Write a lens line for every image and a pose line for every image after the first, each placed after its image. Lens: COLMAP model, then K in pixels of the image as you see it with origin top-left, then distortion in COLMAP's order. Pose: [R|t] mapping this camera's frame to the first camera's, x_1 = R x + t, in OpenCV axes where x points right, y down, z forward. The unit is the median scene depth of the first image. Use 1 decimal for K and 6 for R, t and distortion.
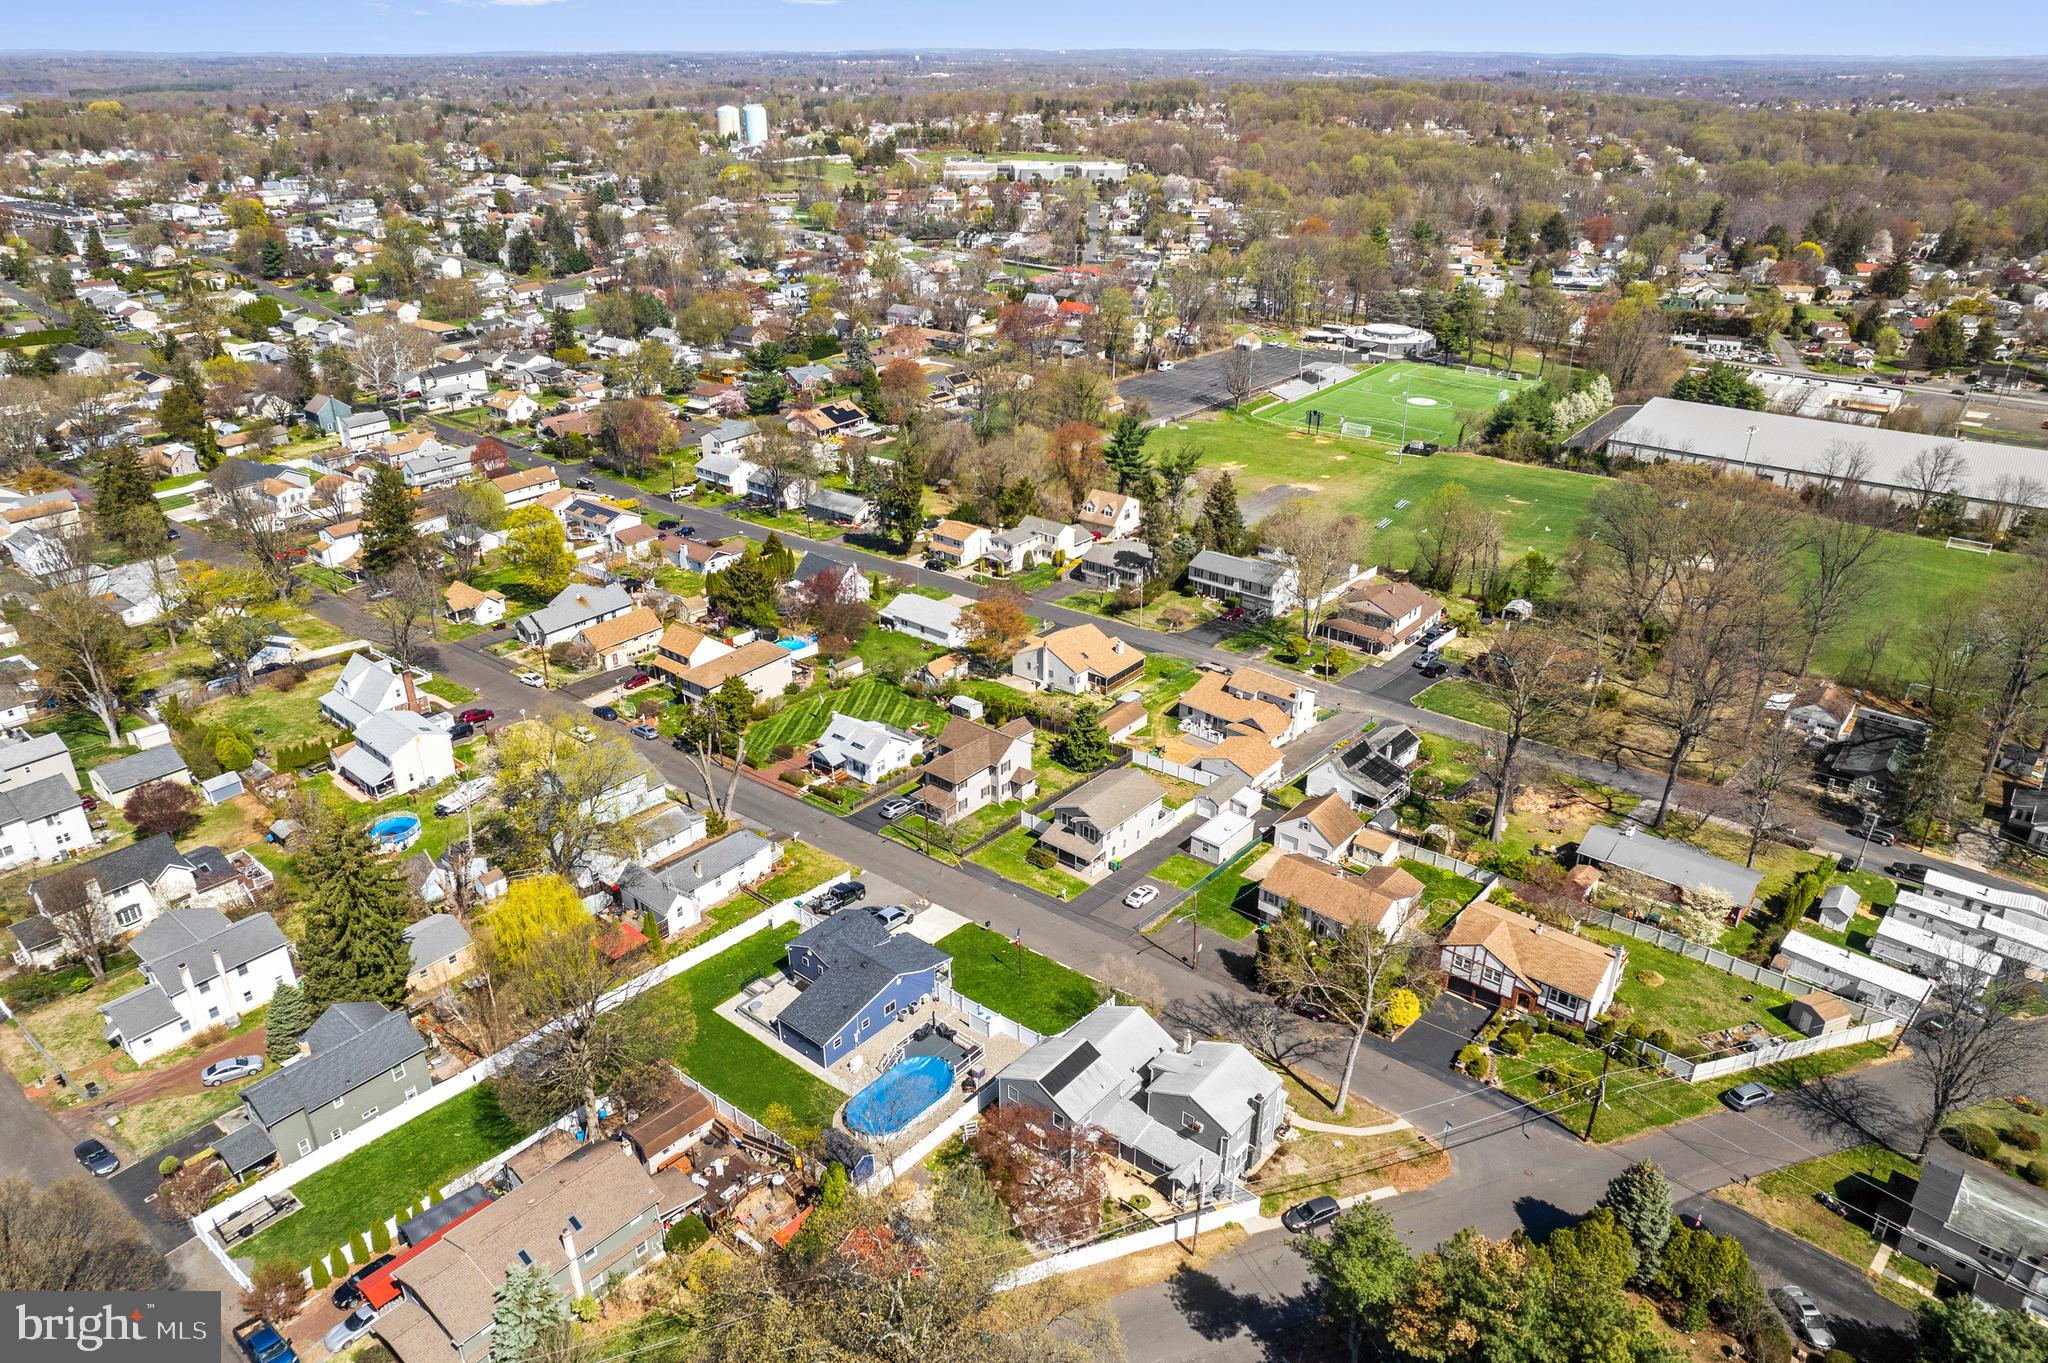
lens RADIAL K [[1348.2, 0, 1027.1], [0, 1348.2, 681.7], [0, 0, 1]] dist [-0.075893, 0.069521]
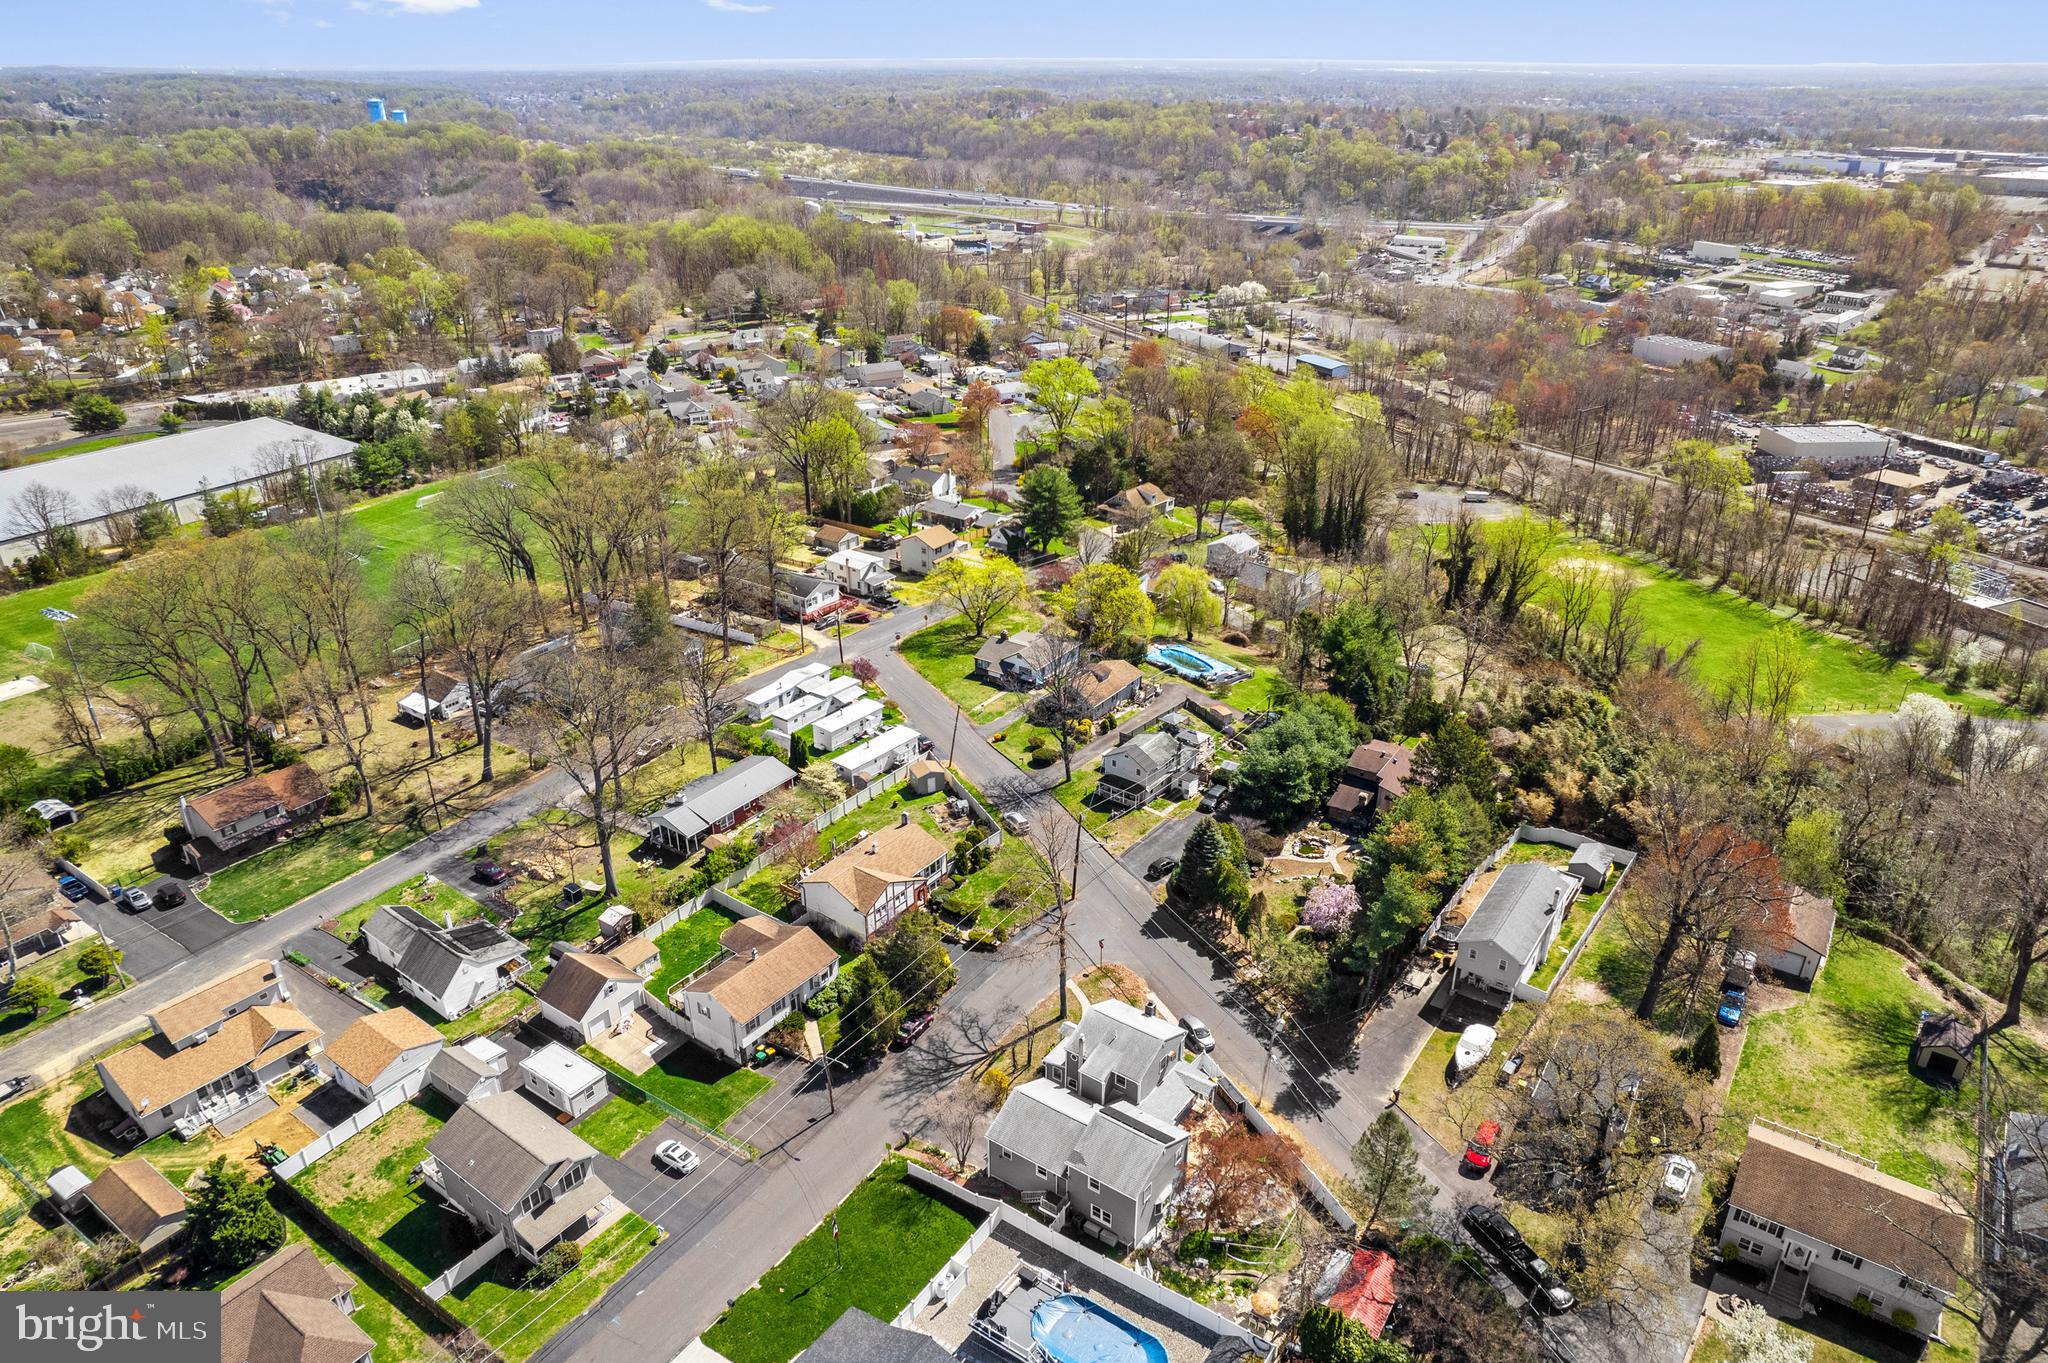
lens RADIAL K [[1347.3, 0, 1029.4], [0, 1347.3, 672.5], [0, 0, 1]] dist [-0.090112, 0.087784]
pose [[-0.067954, -0.425885, 0.902222, -0.314586], [0.431794, 0.802676, 0.411418, -0.184928], [-0.899409, 0.417532, 0.129349, 0.361441]]
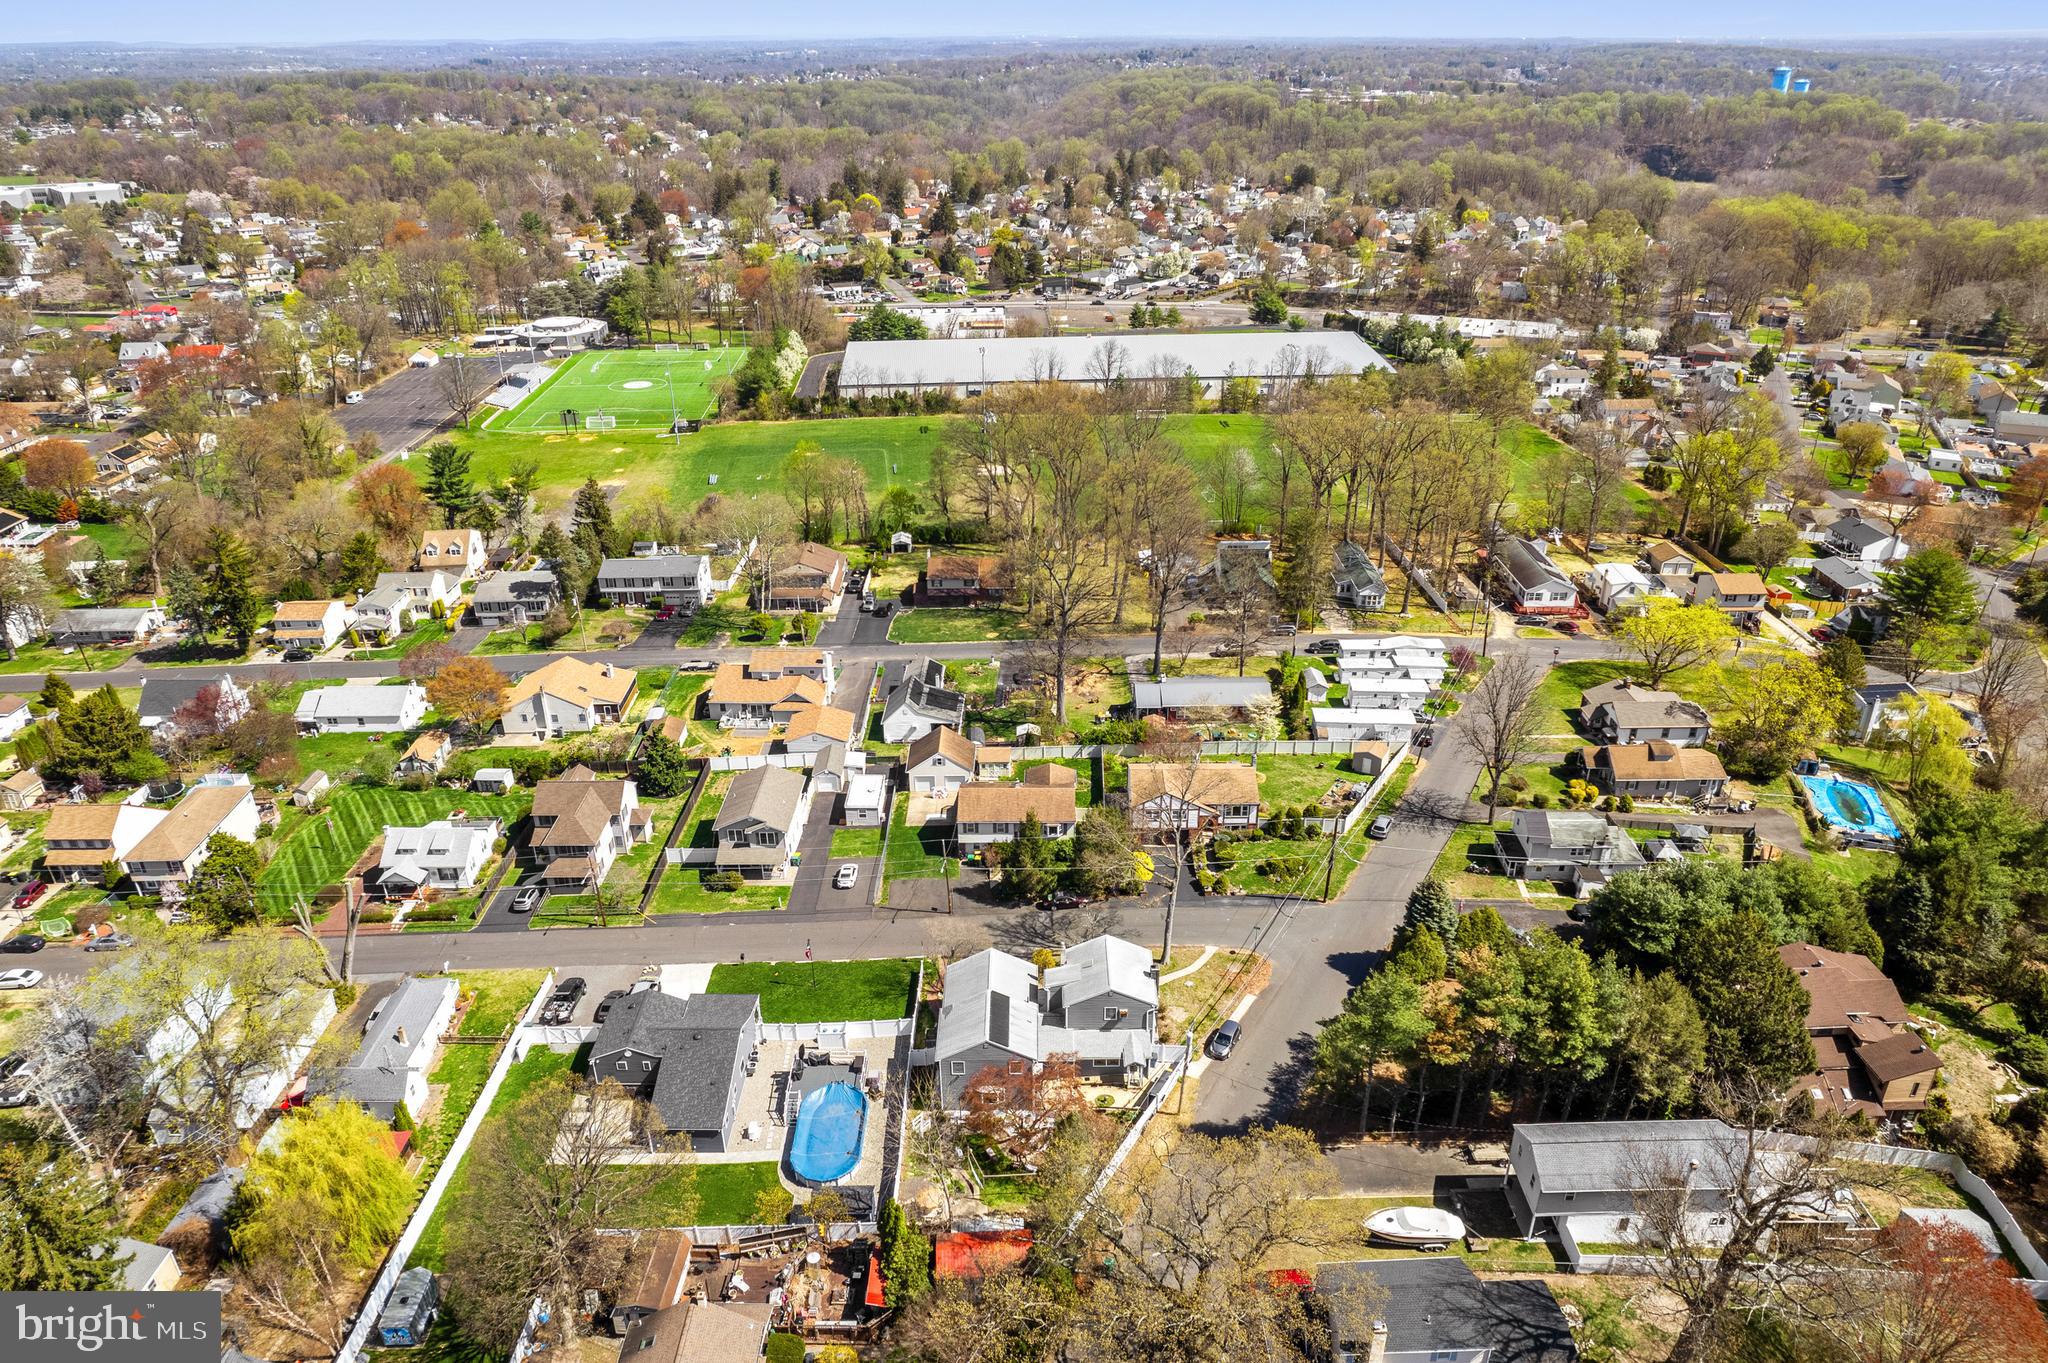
lens RADIAL K [[1348.2, 0, 1027.1], [0, 1348.2, 681.7], [0, 0, 1]] dist [-0.075893, 0.069521]
pose [[0.771281, -0.288489, 0.567362, -0.207051], [0.283559, 0.953779, 0.099498, -0.024664], [-0.569842, 0.084140, 0.817435, 0.055207]]
